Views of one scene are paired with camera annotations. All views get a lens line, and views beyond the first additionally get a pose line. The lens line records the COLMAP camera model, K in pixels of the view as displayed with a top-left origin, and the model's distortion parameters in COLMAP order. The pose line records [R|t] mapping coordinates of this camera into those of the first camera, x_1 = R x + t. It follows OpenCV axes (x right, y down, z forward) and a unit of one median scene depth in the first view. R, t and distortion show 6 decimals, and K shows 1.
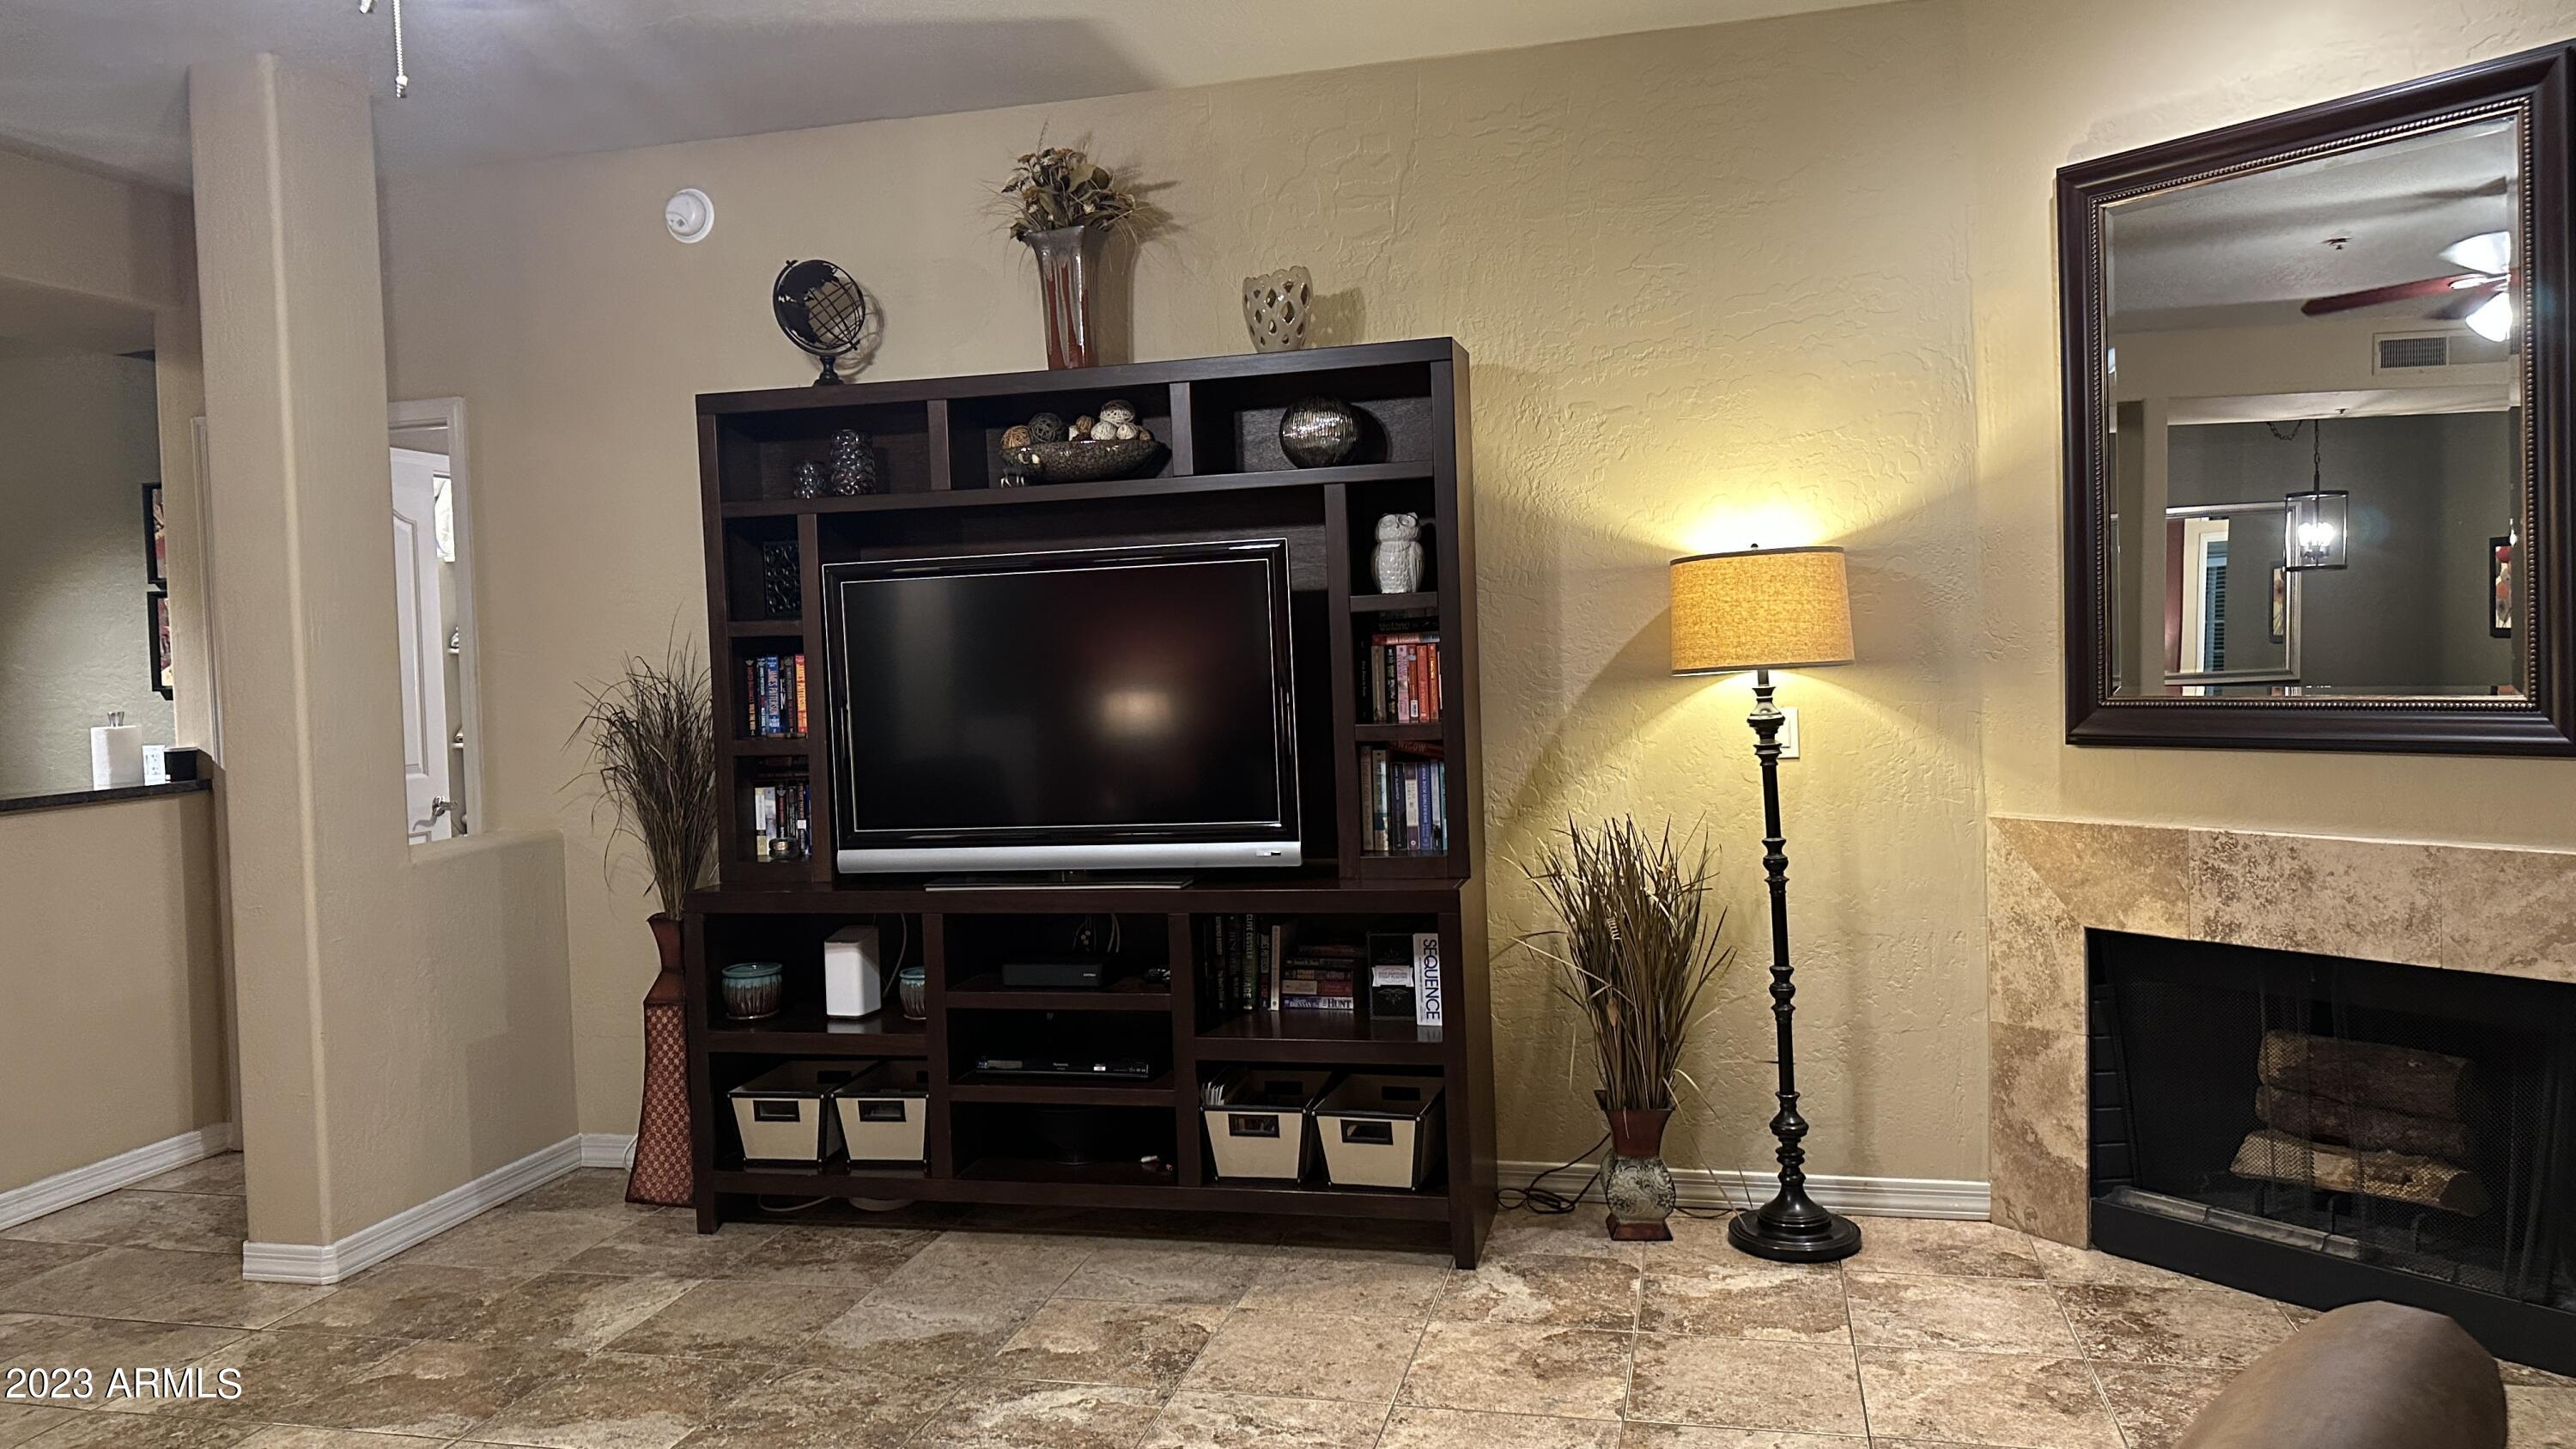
lens RADIAL K [[1848.2, 0, 1288.0], [0, 1848.2, 724.5], [0, 0, 1]] dist [0.001304, -0.002065]
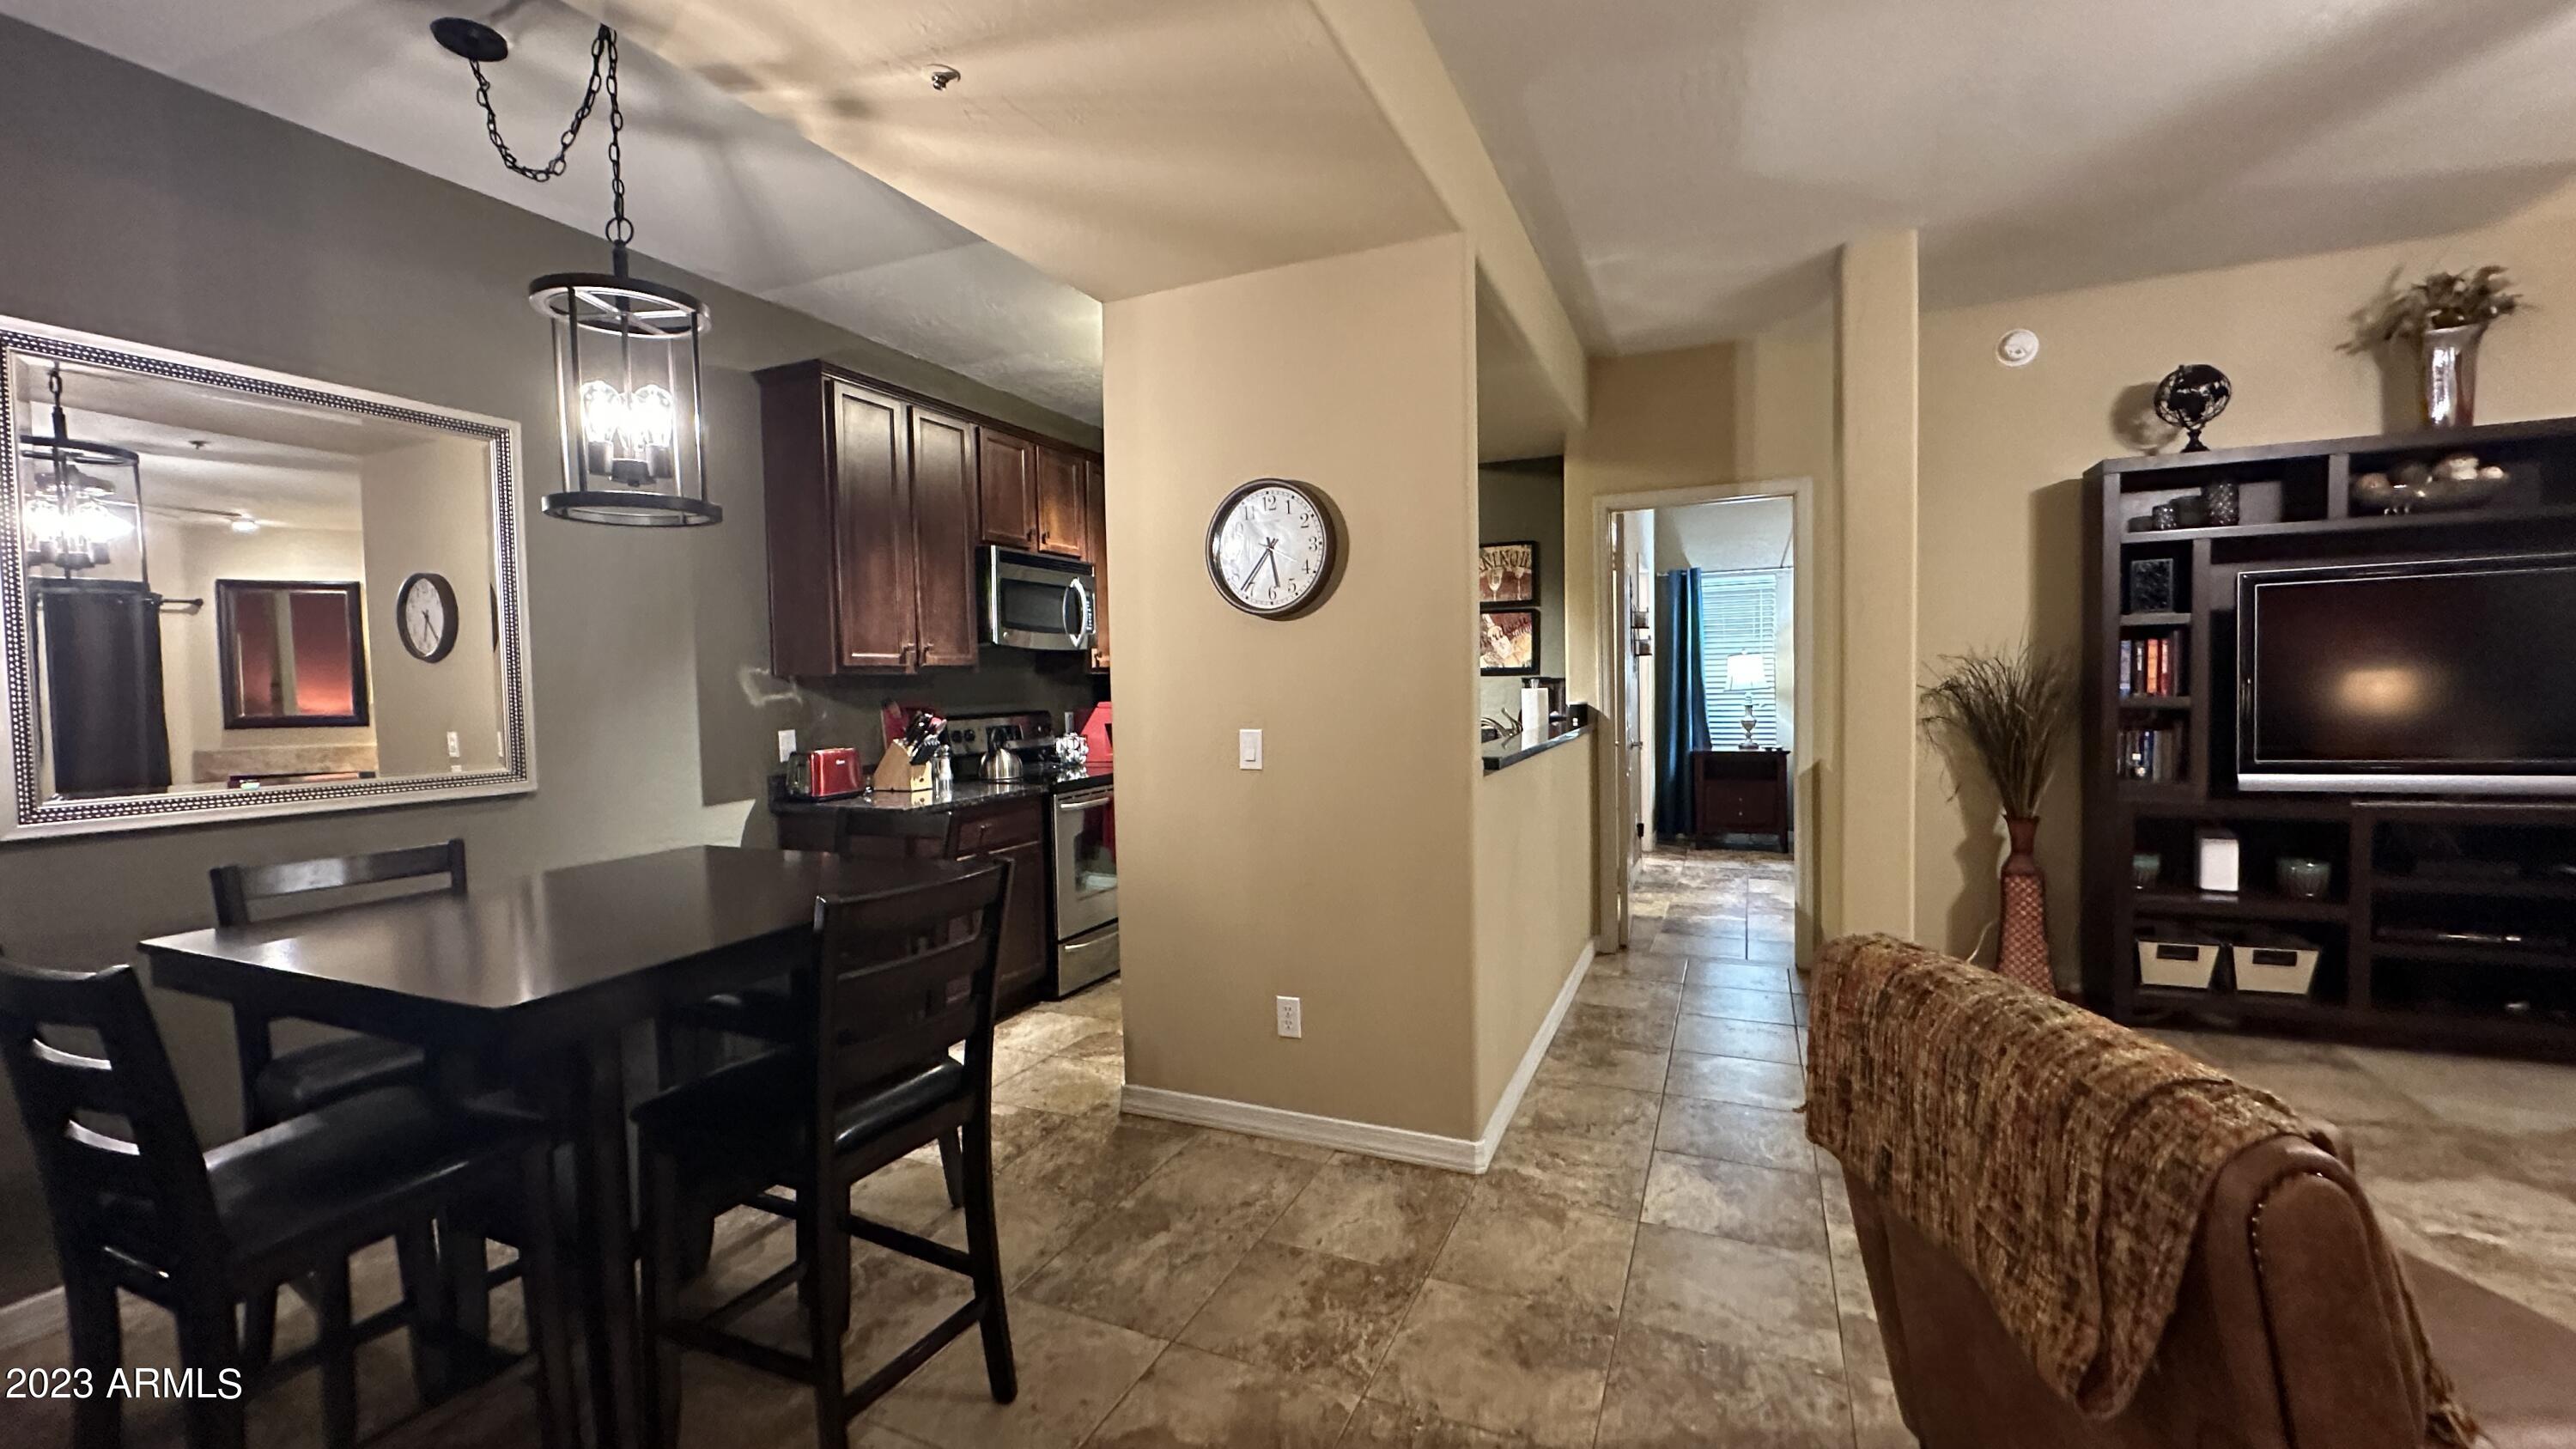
lens RADIAL K [[1009.9, 0, 1288.0], [0, 1009.9, 724.5], [0, 0, 1]] dist [-0.001074, 0.000355]
pose [[0.984716, 0.015616, -0.173468, -0.833935], [-0.014497, 0.999865, 0.007717, 0.034417], [0.173565, -0.005085, 0.984809, 0.104174]]
